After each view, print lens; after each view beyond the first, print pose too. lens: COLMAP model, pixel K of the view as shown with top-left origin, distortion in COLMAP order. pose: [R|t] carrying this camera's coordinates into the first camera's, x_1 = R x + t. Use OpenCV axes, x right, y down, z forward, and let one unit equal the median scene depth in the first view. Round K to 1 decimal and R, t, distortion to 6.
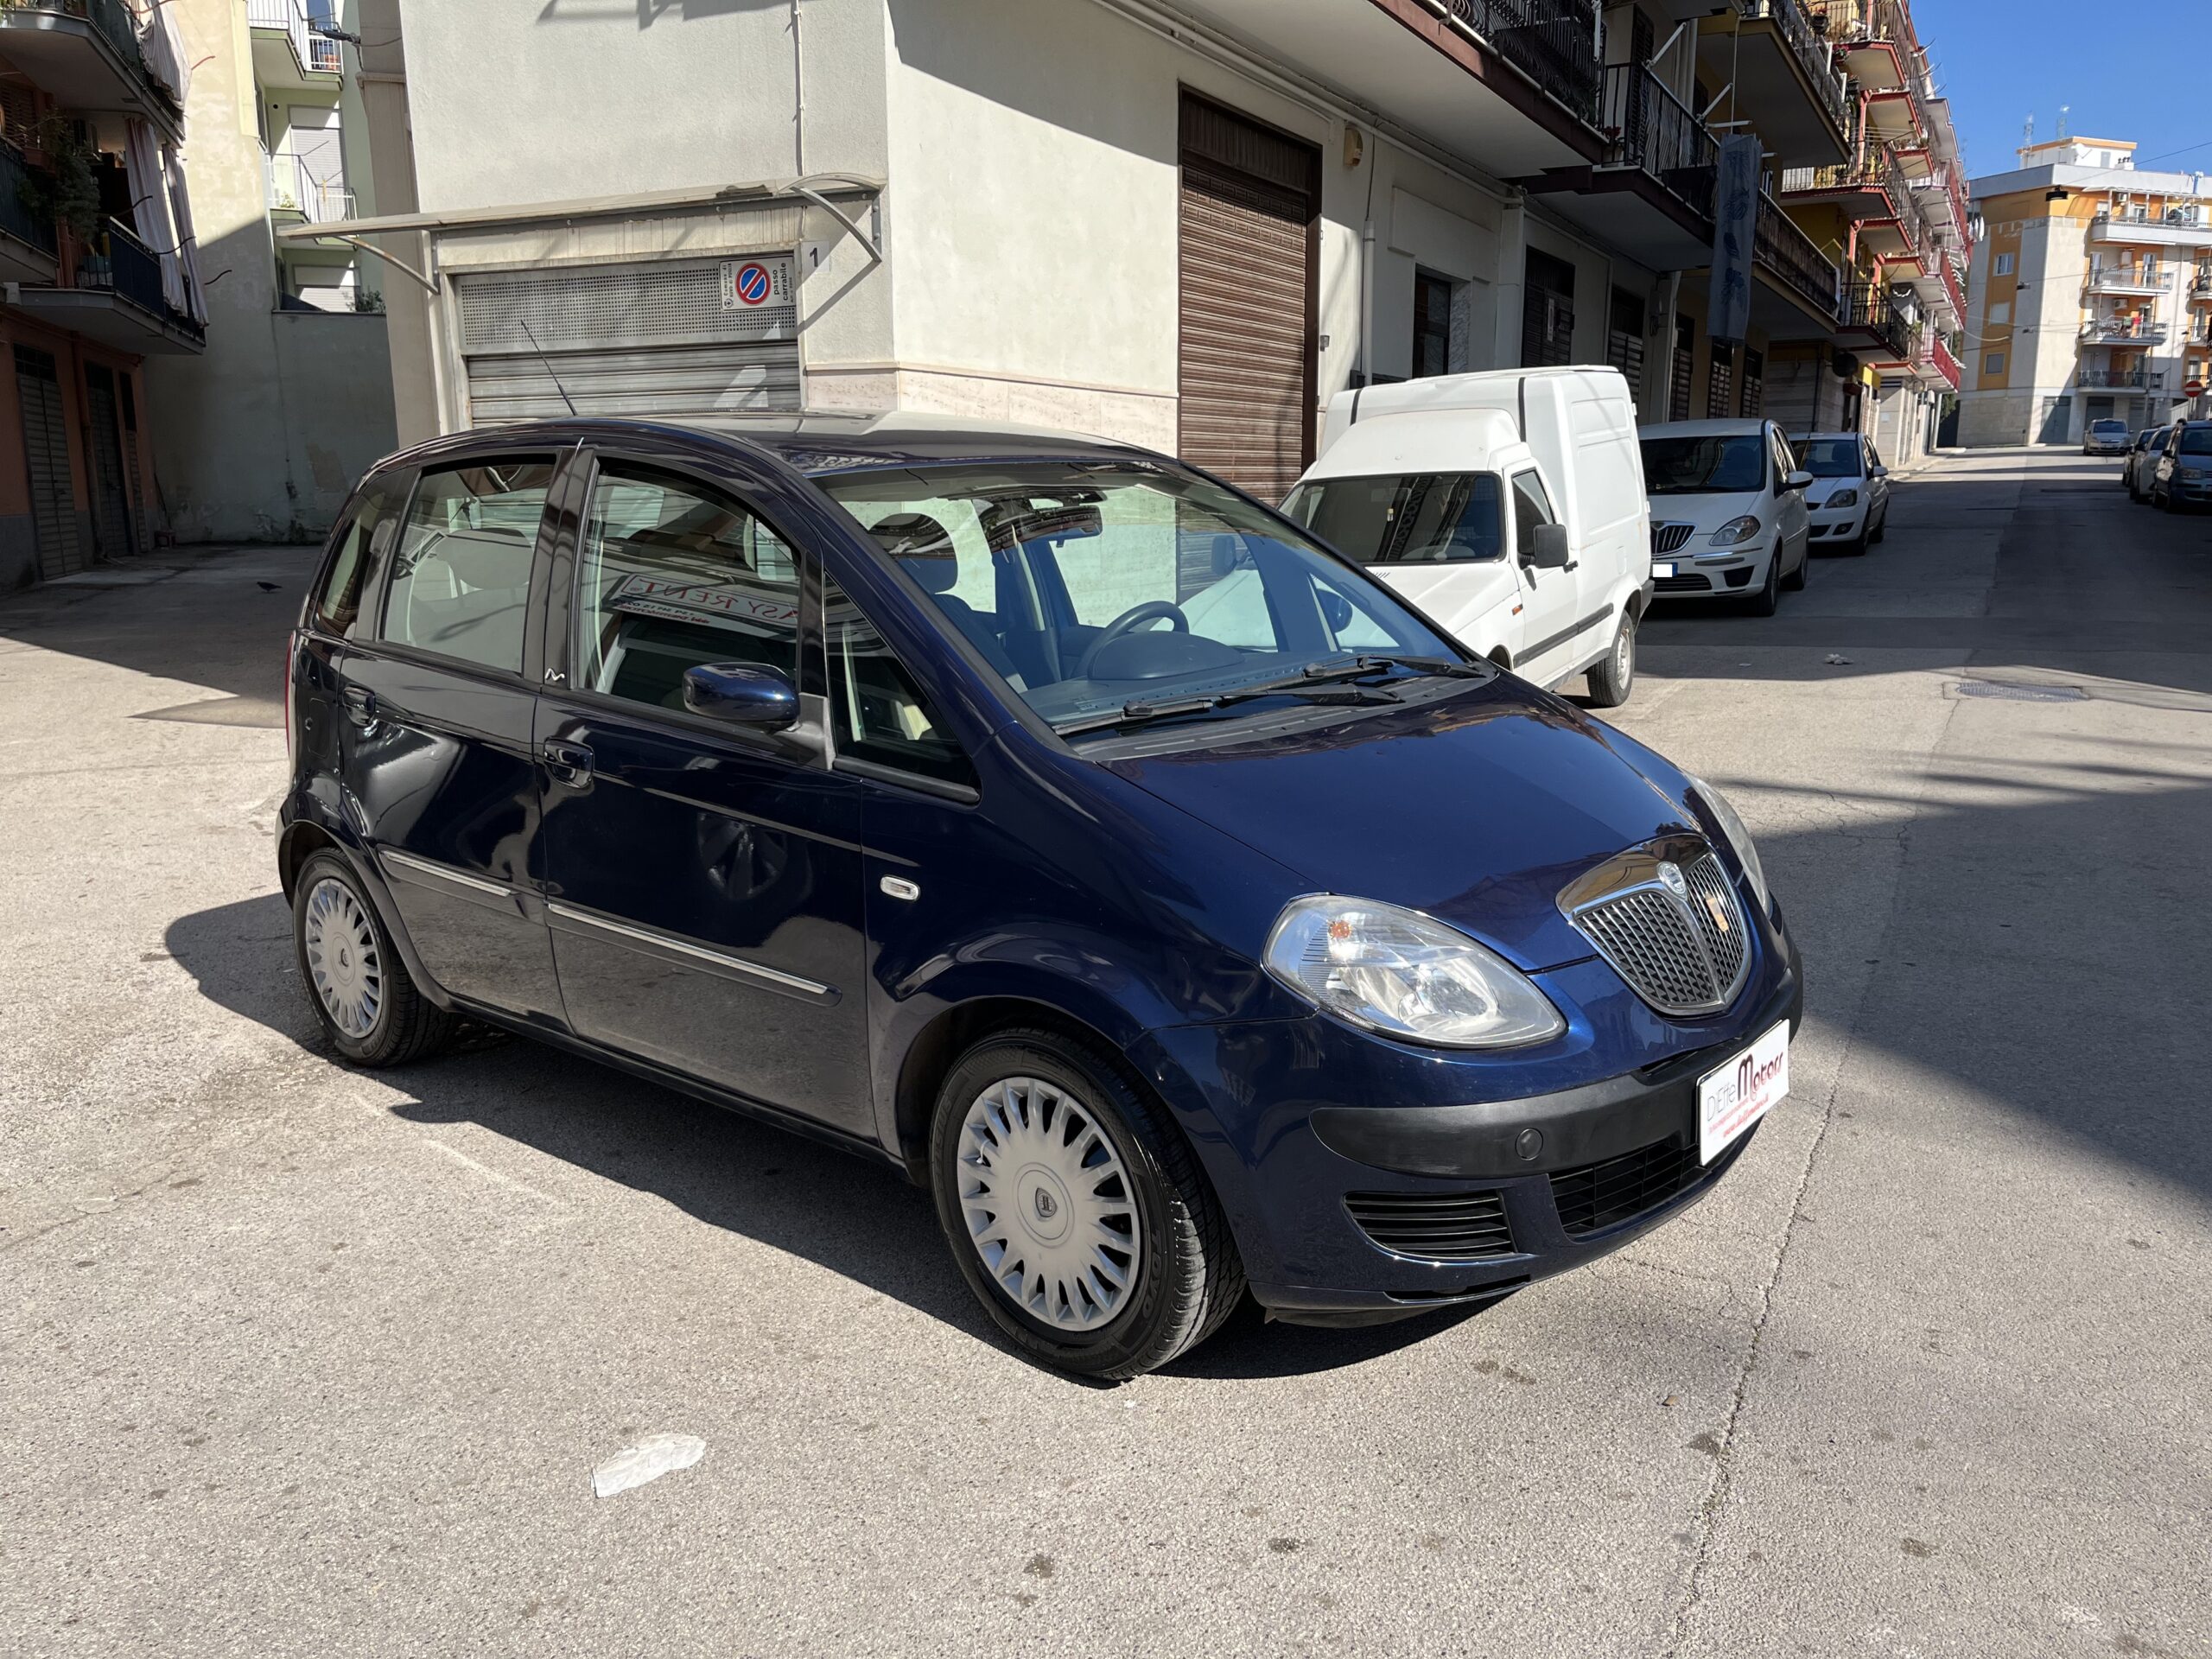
lens RADIAL K [[1678.3, 0, 1107.3], [0, 1678.3, 823.1], [0, 0, 1]] dist [0.075663, -0.107912]
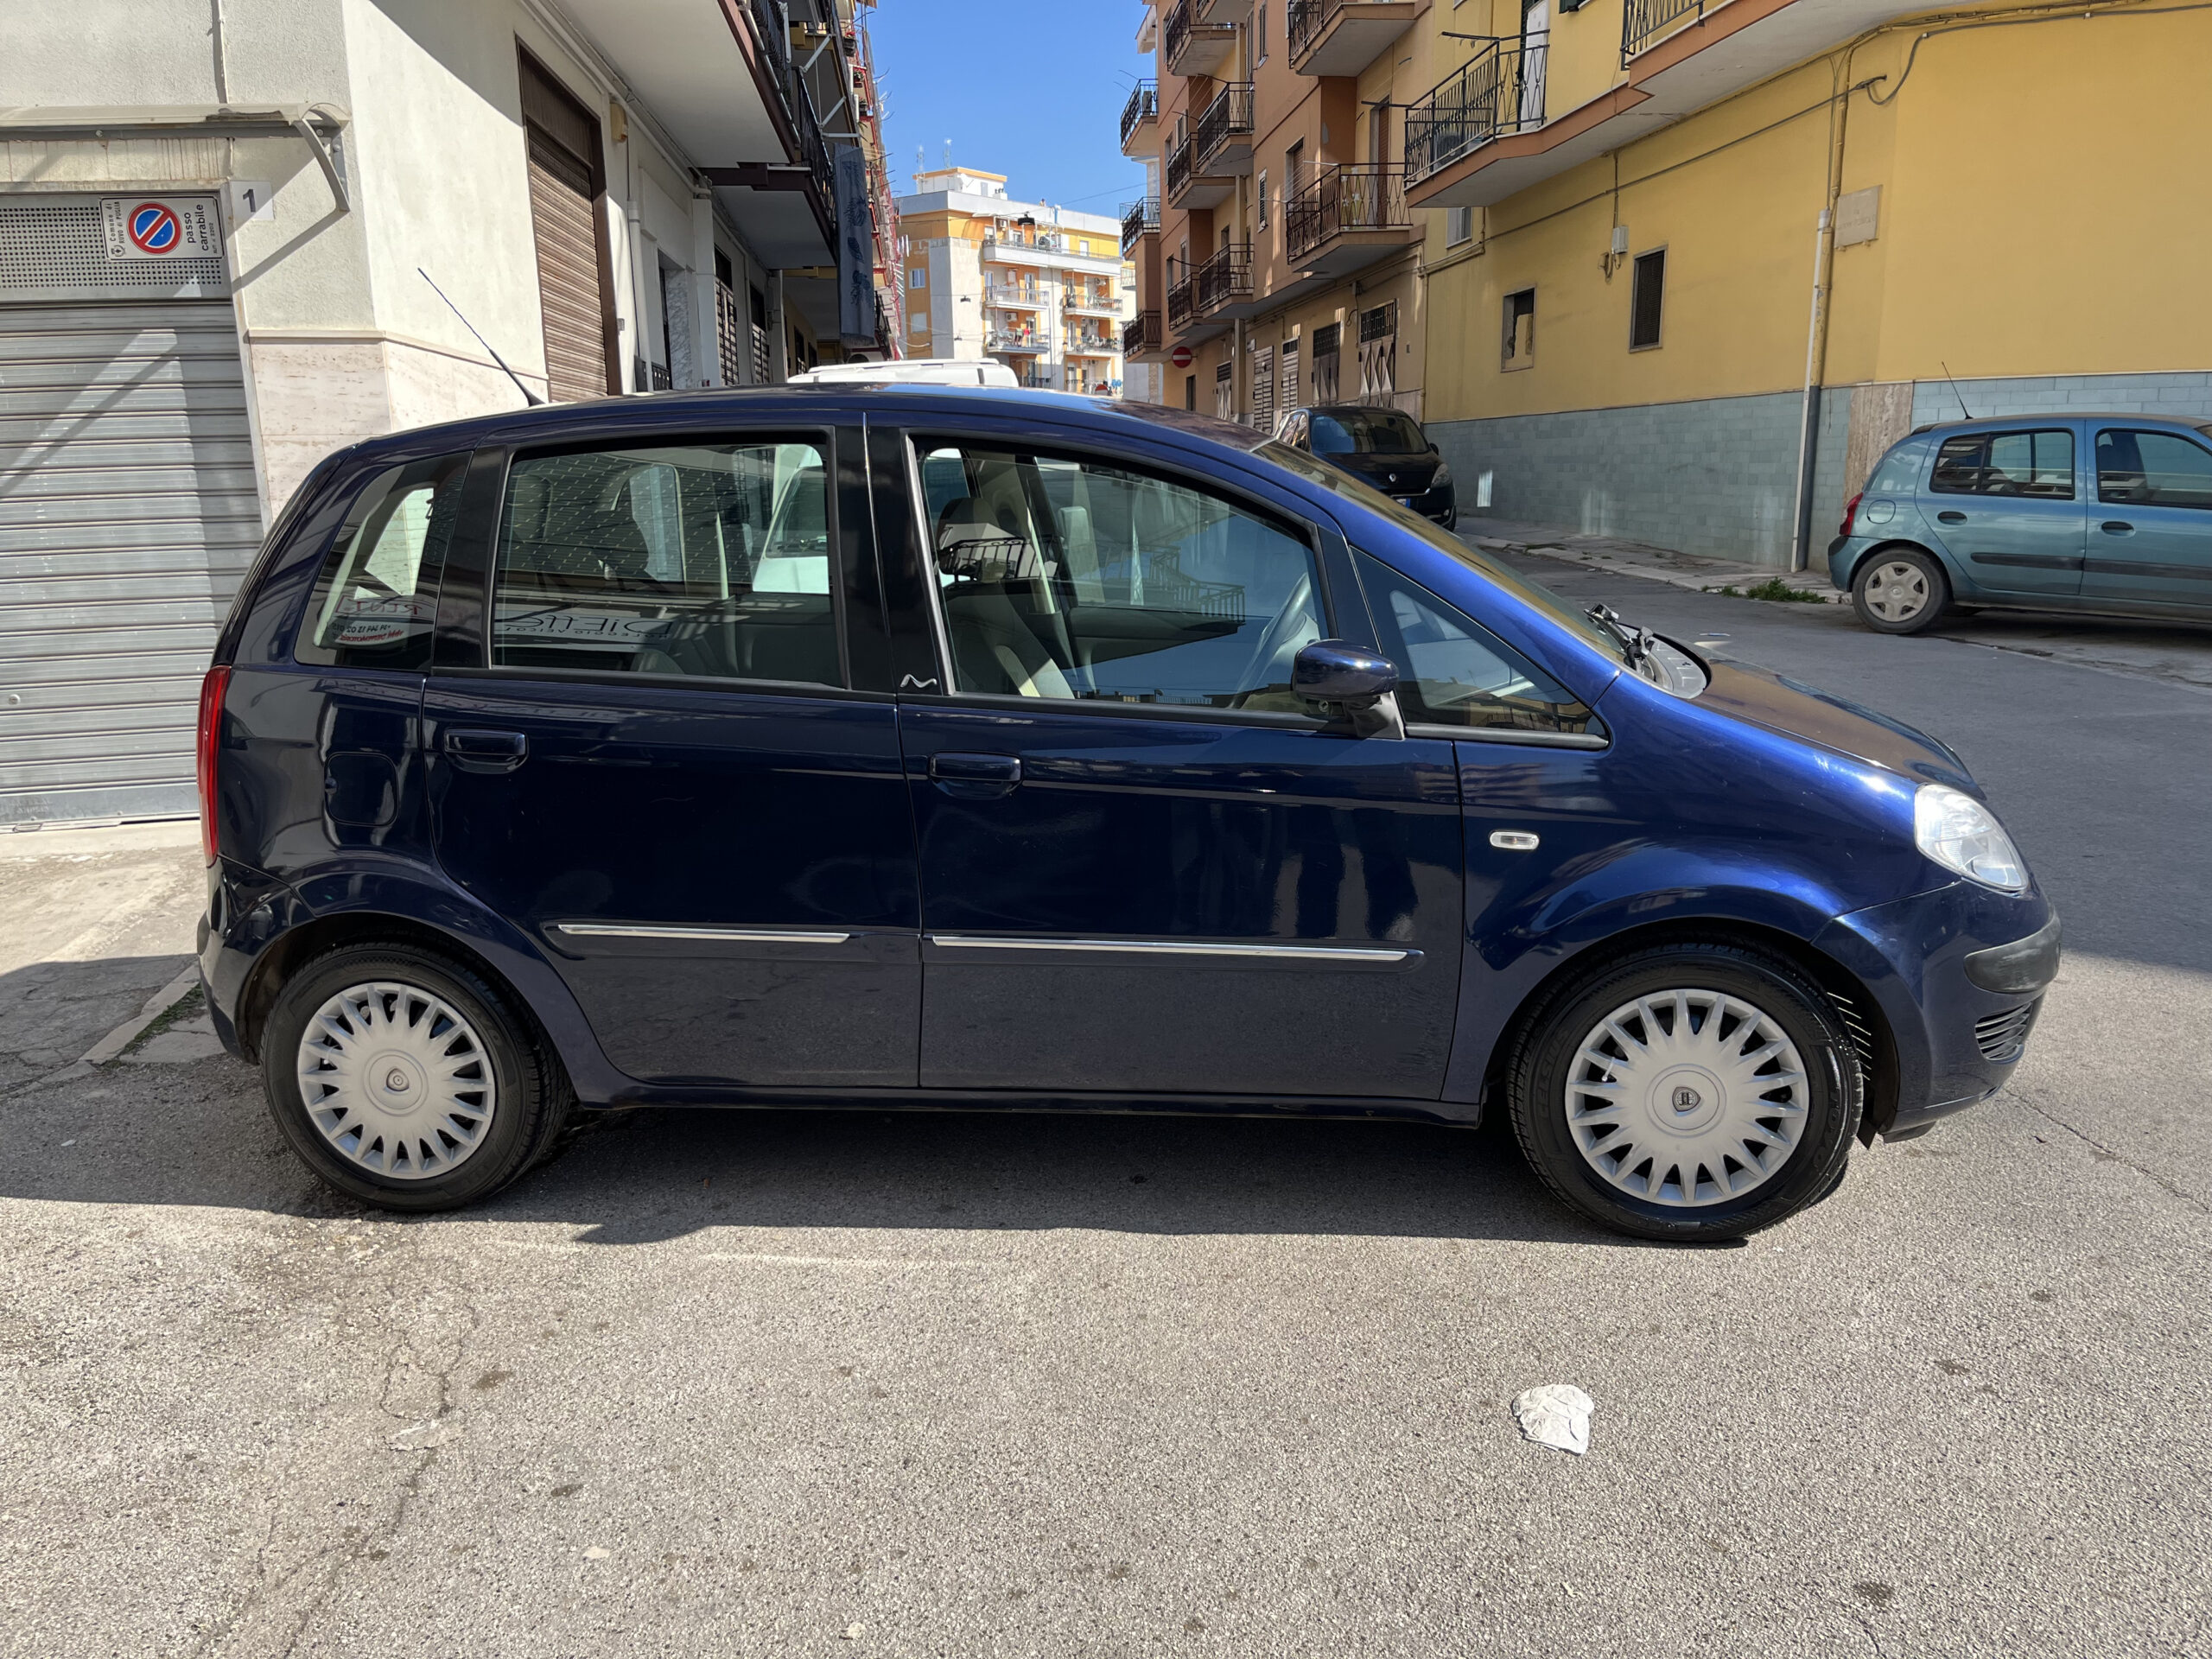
lens RADIAL K [[1678.3, 0, 1107.3], [0, 1678.3, 823.1], [0, 0, 1]] dist [0.075663, -0.107912]
pose [[0.829789, -0.124965, 0.543906, -0.307250], [0.122593, 0.991618, 0.040800, -0.015699], [-0.544445, 0.032824, 0.838154, 0.085797]]
